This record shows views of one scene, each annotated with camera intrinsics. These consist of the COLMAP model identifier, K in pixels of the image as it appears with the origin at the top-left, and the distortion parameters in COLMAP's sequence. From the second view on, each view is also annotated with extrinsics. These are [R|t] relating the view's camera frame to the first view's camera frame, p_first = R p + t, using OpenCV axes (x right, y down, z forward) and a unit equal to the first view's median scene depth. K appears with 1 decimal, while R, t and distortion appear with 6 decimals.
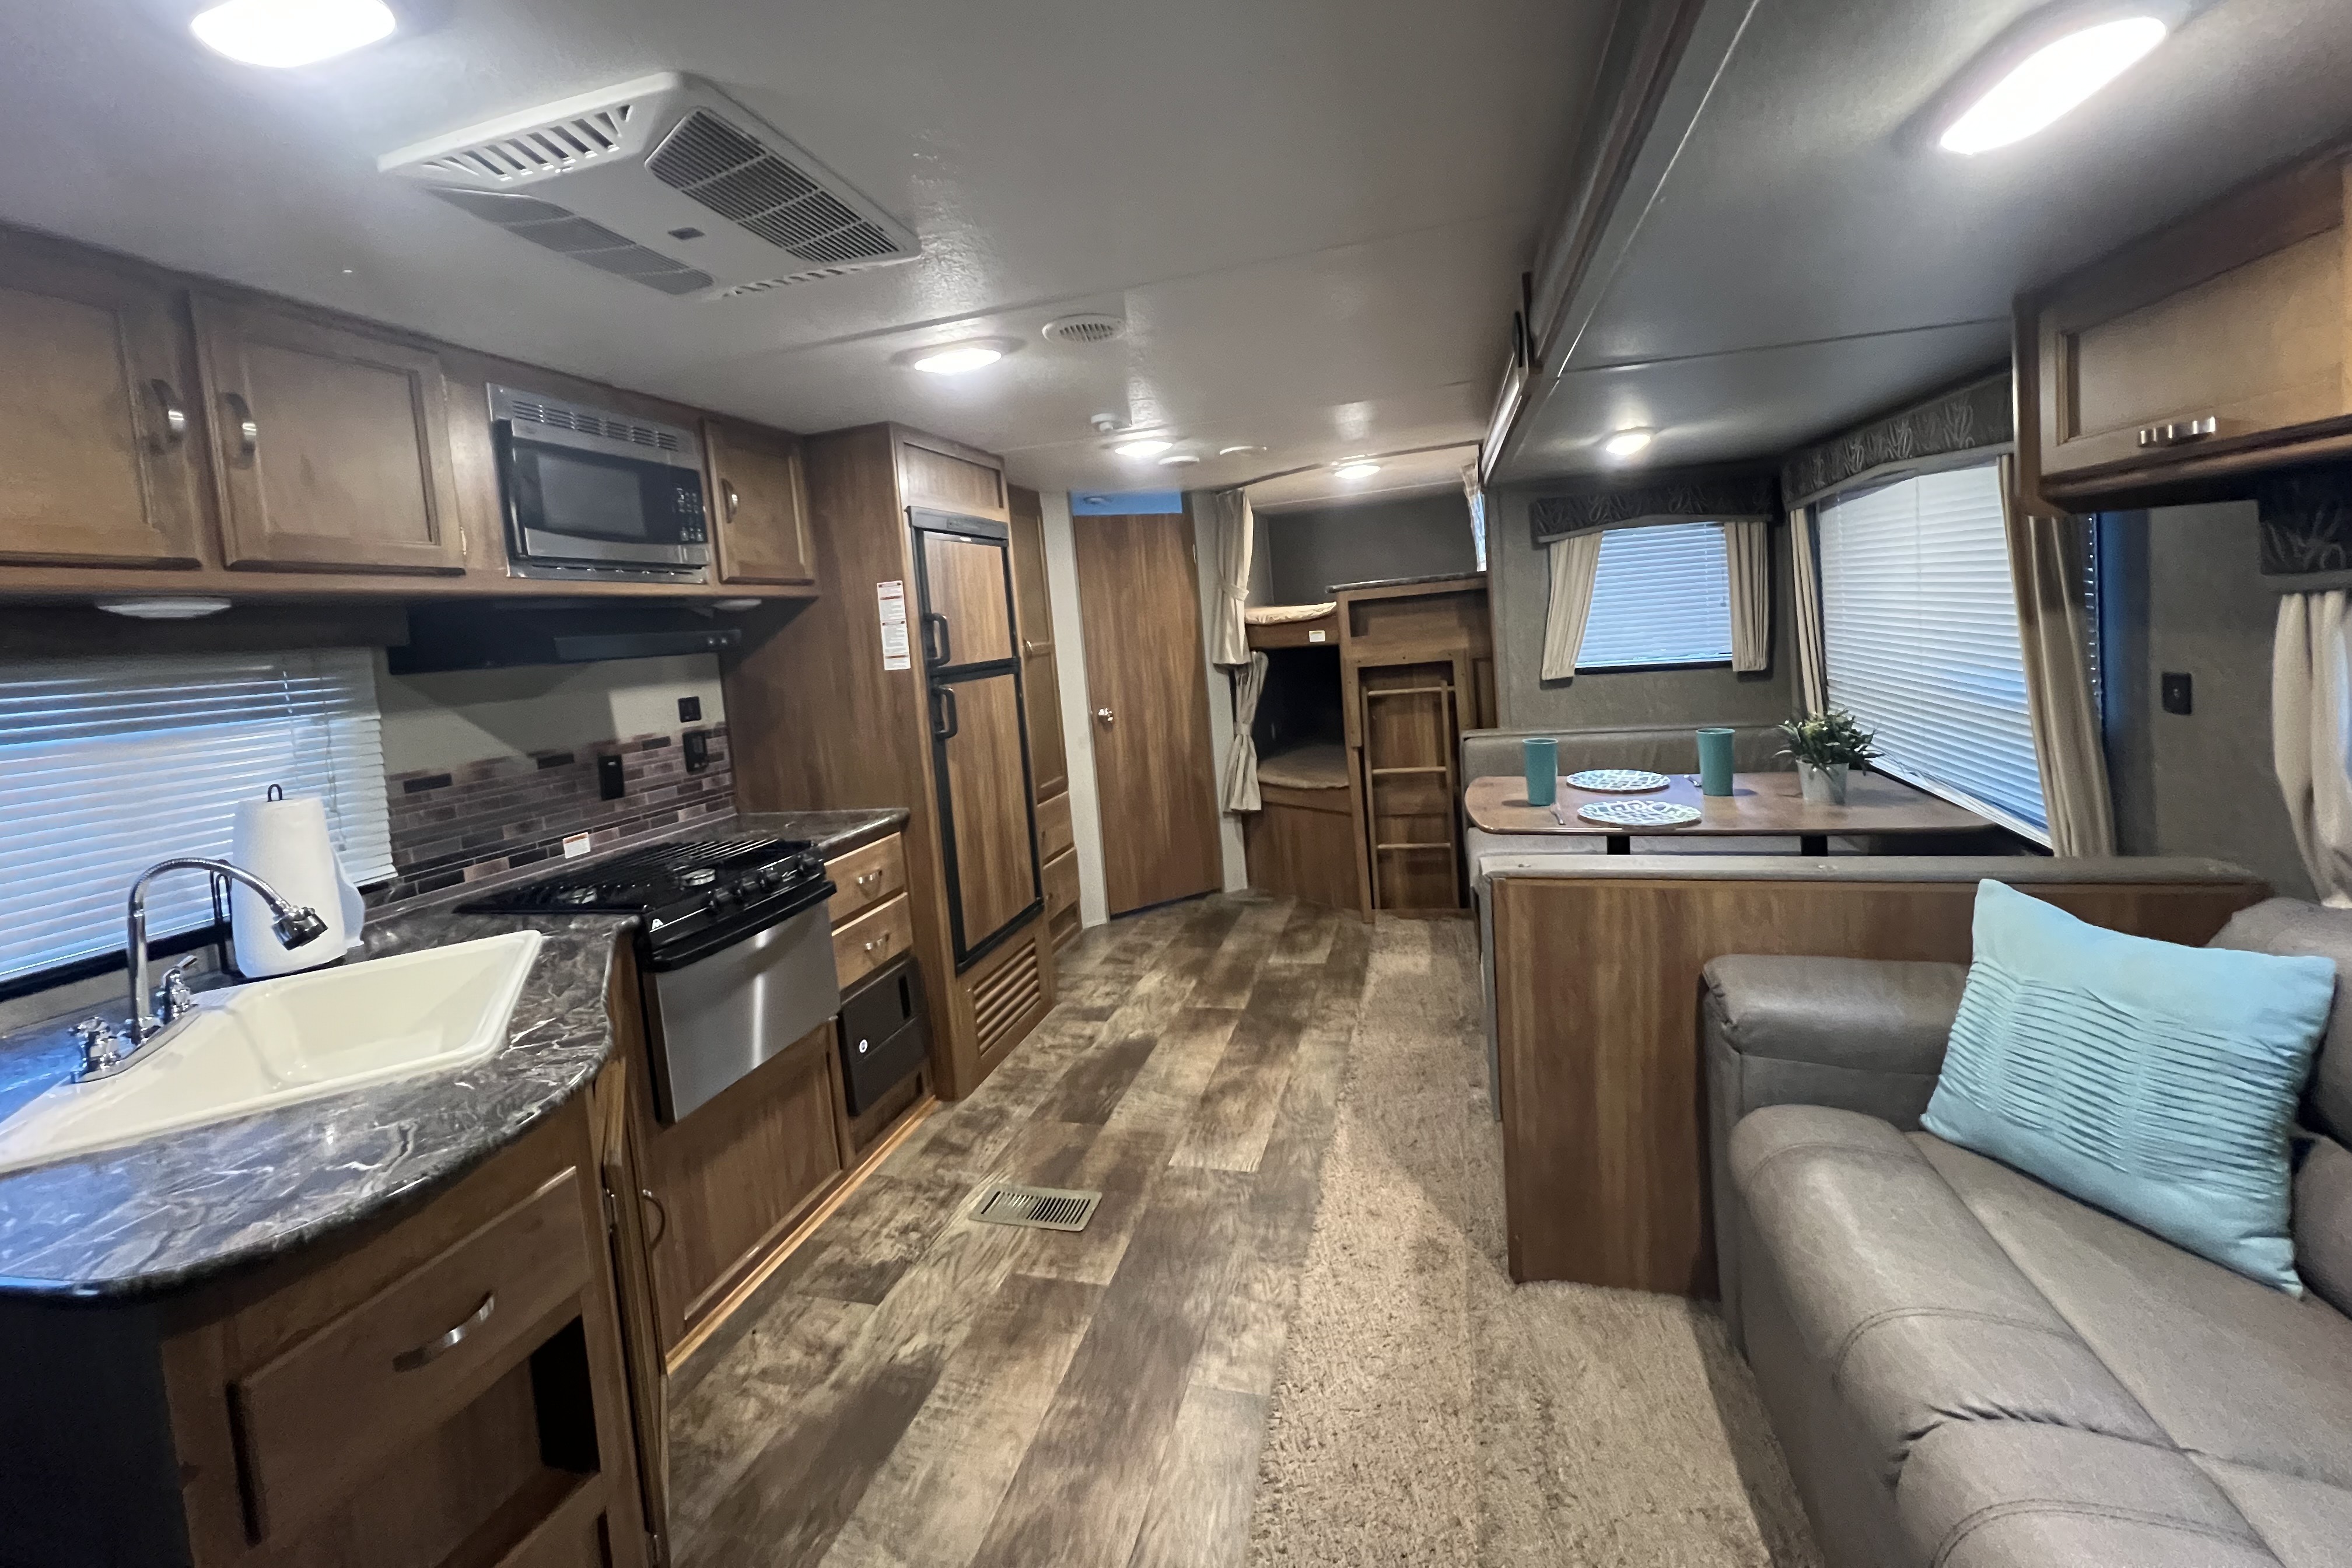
lens RADIAL K [[940.0, 0, 1173.1], [0, 940.0, 684.7], [0, 0, 1]] dist [0.000258, -0.001225]
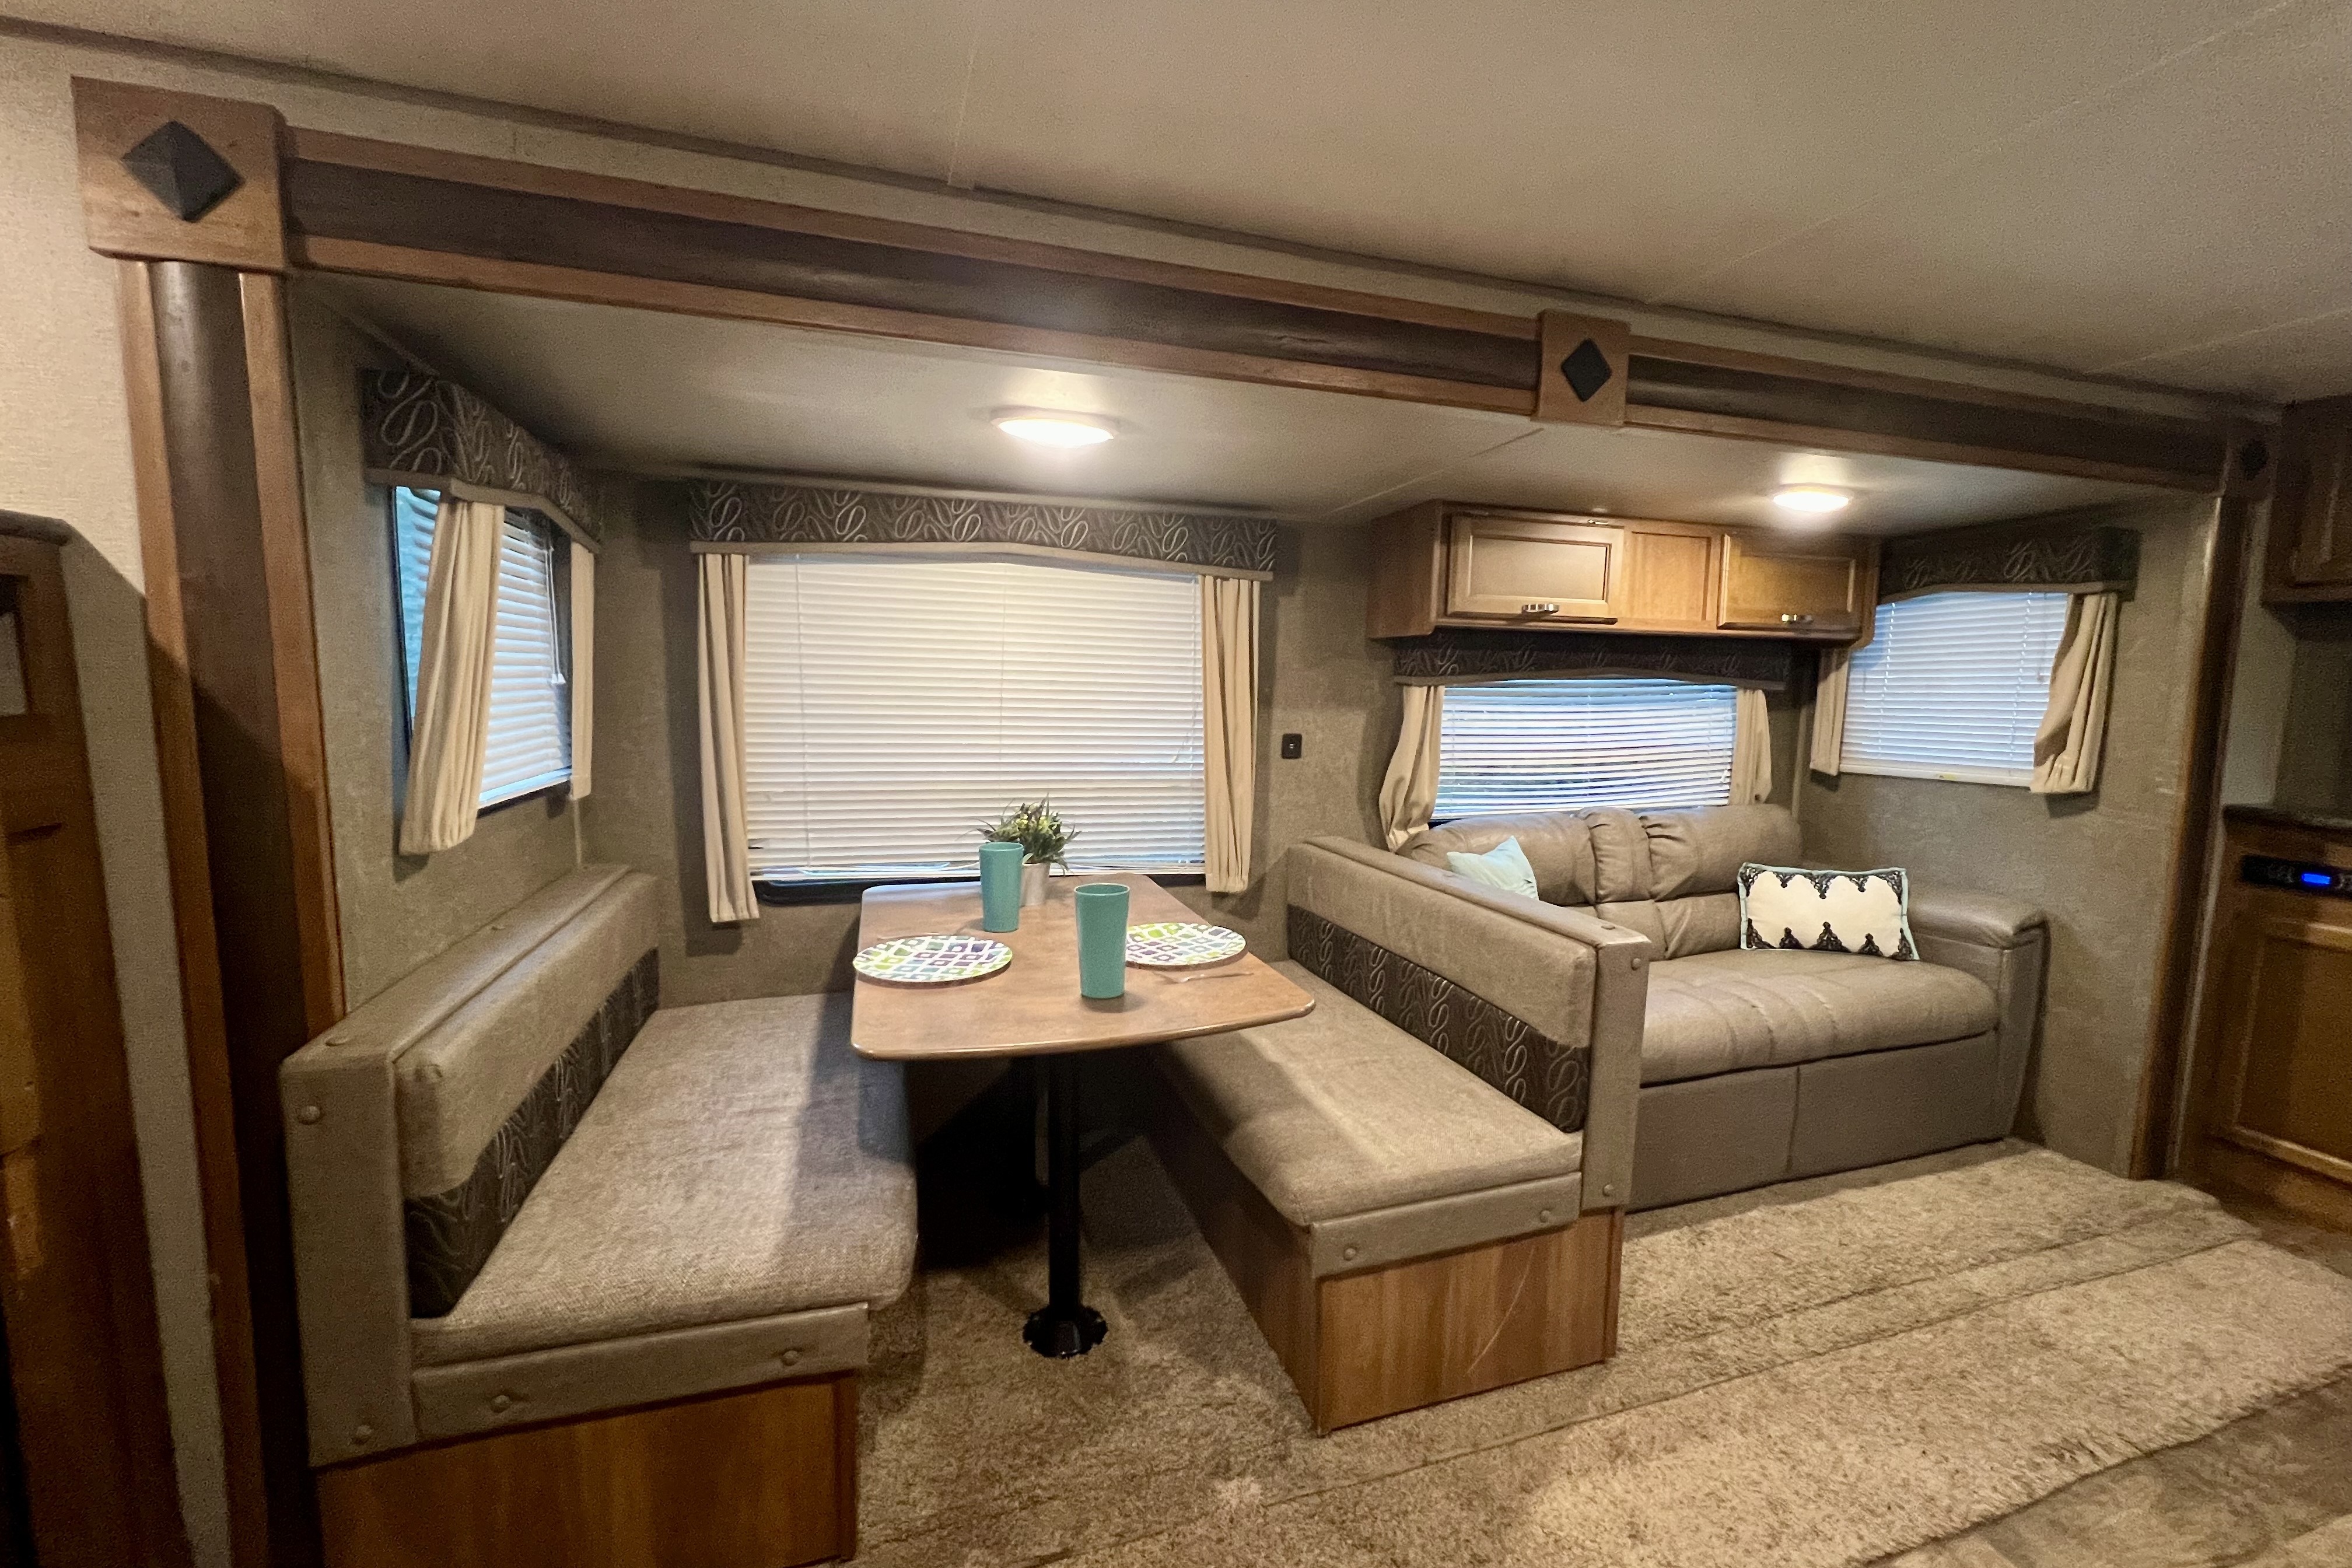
lens RADIAL K [[940.0, 0, 1167.8], [0, 940.0, 777.4], [0, 0, 1]] dist [0.000258, -0.001225]
pose [[-0.552534, -0.015473, 0.833347, -0.121033], [0.086480, 0.993367, 0.075783, -0.048076], [-0.828992, 0.113940, -0.547531, 1.231588]]
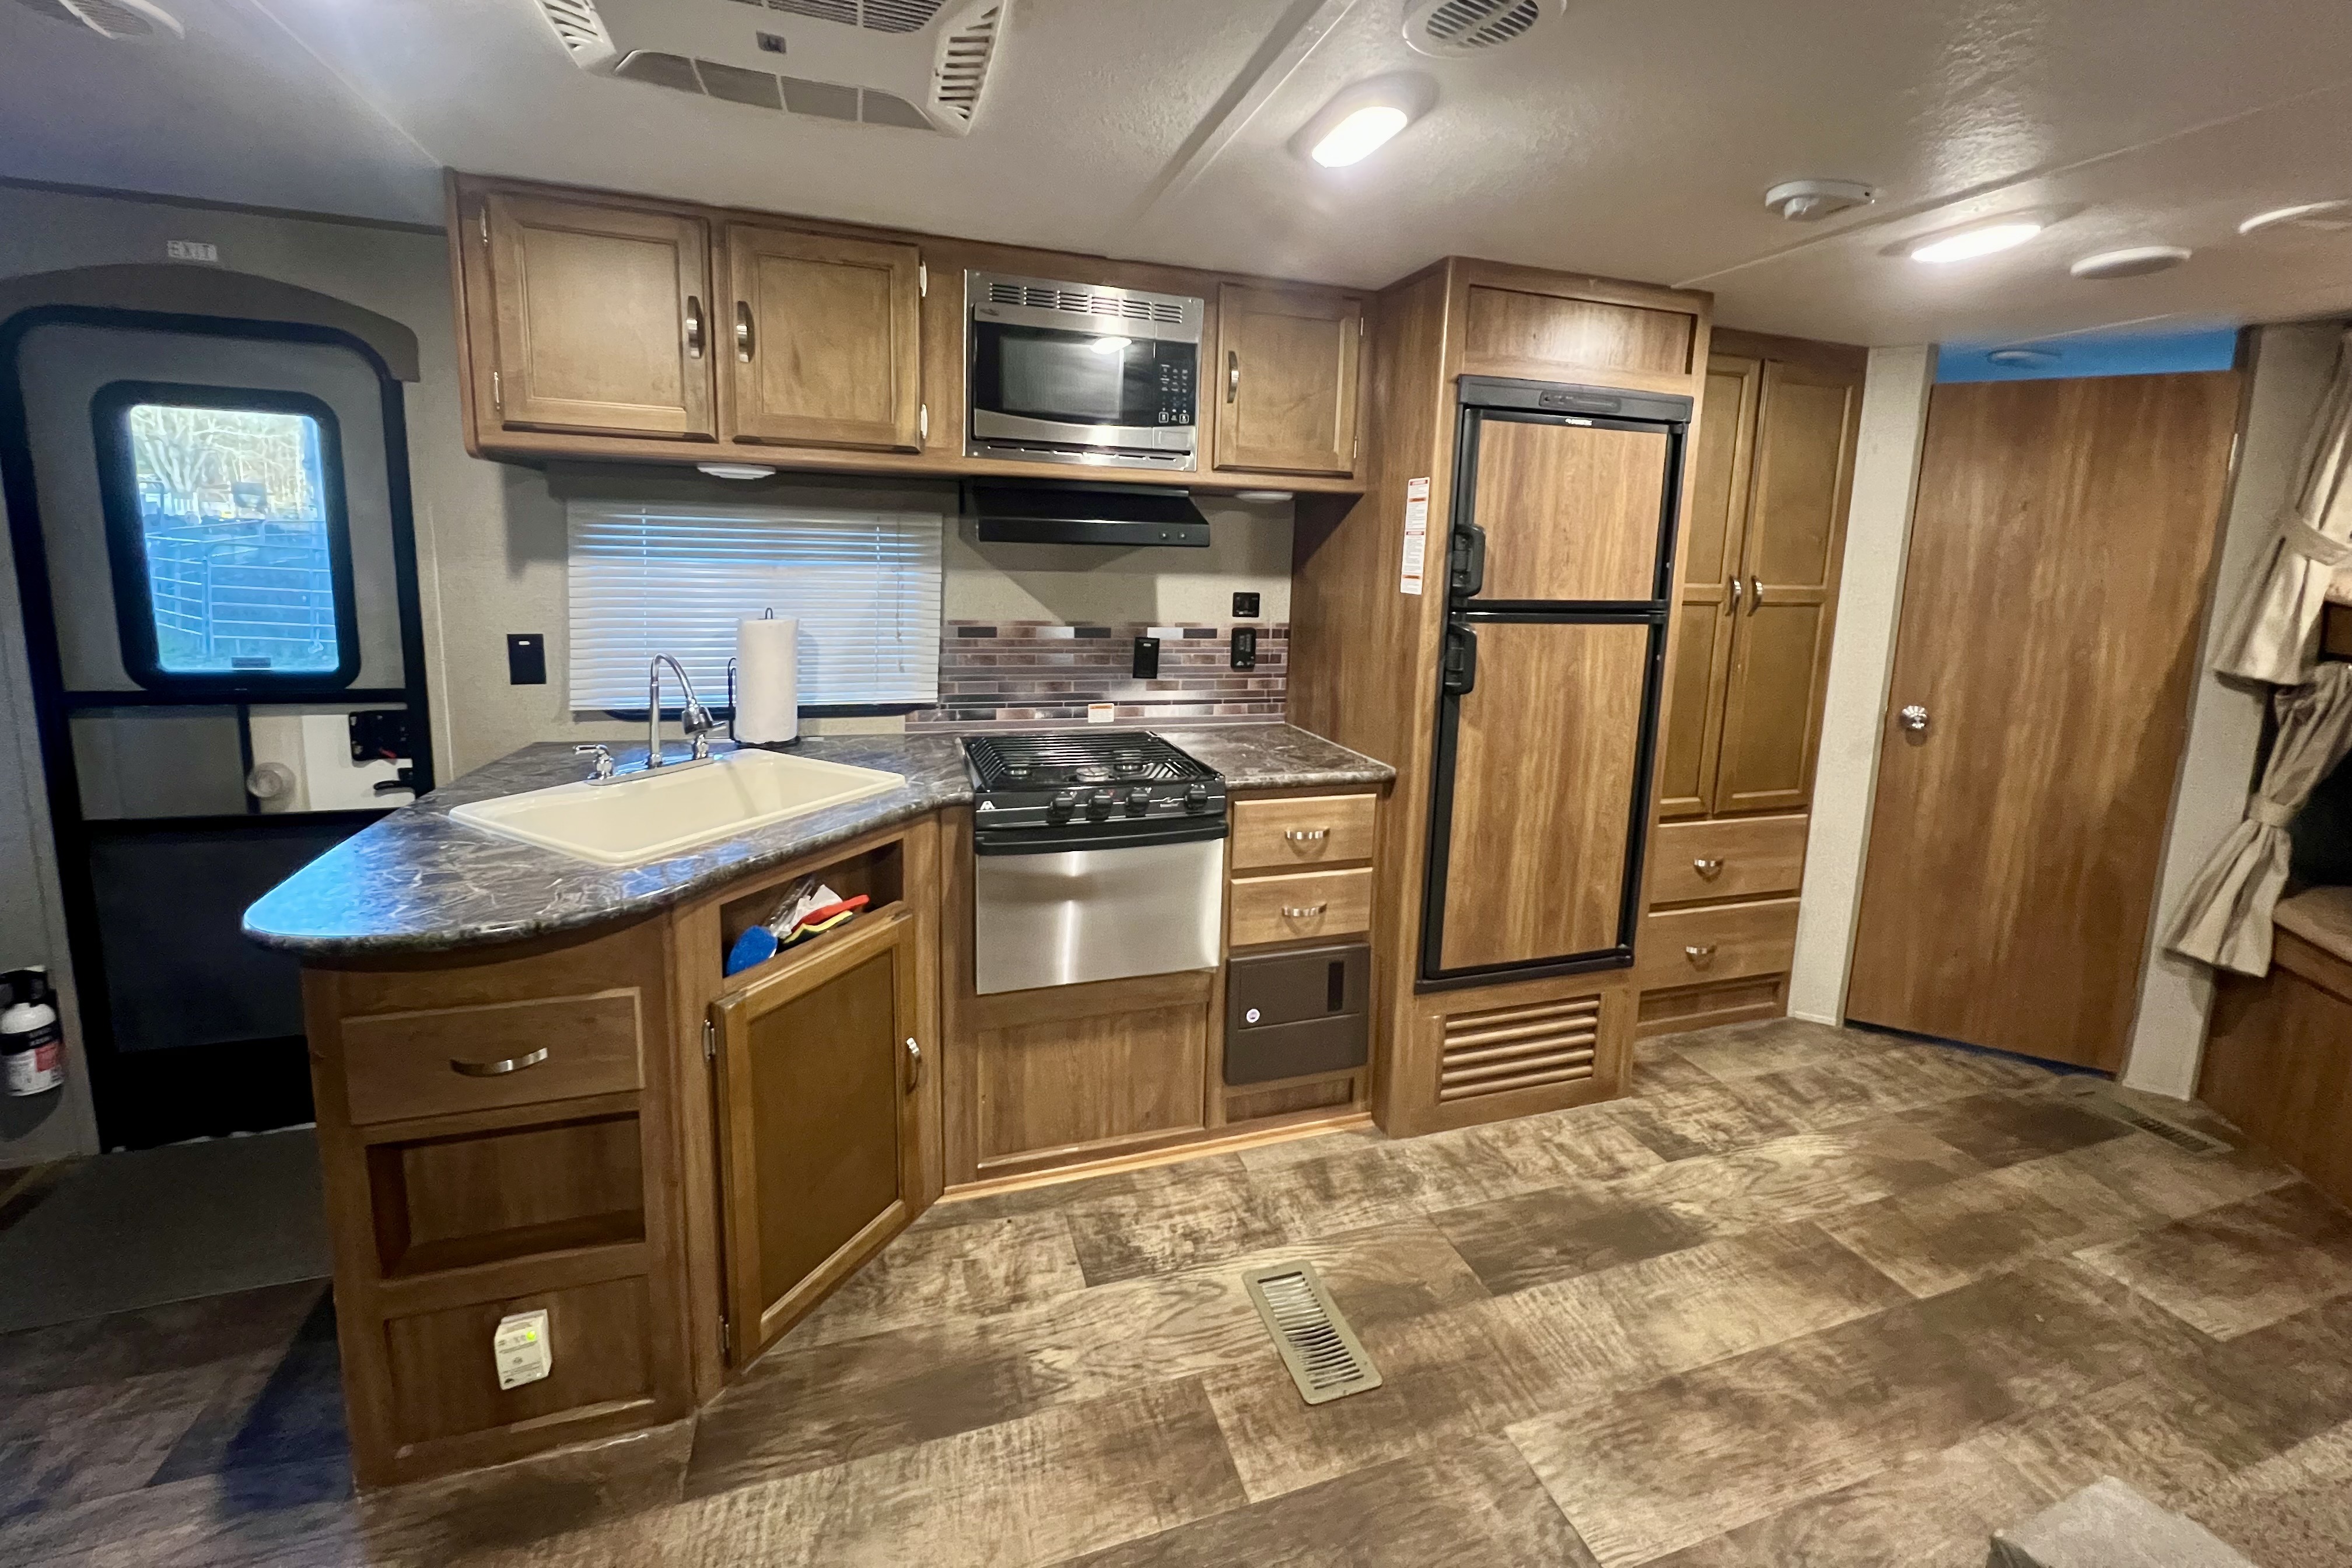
lens RADIAL K [[940.0, 0, 1162.8], [0, 940.0, 685.9], [0, 0, 1]] dist [0.000258, -0.001225]
pose [[0.550431, 0.218110, -0.805887, 0.234177], [-0.128116, 0.975906, 0.176620, -0.052009], [0.824992, 0.006030, 0.565112, 0.390501]]
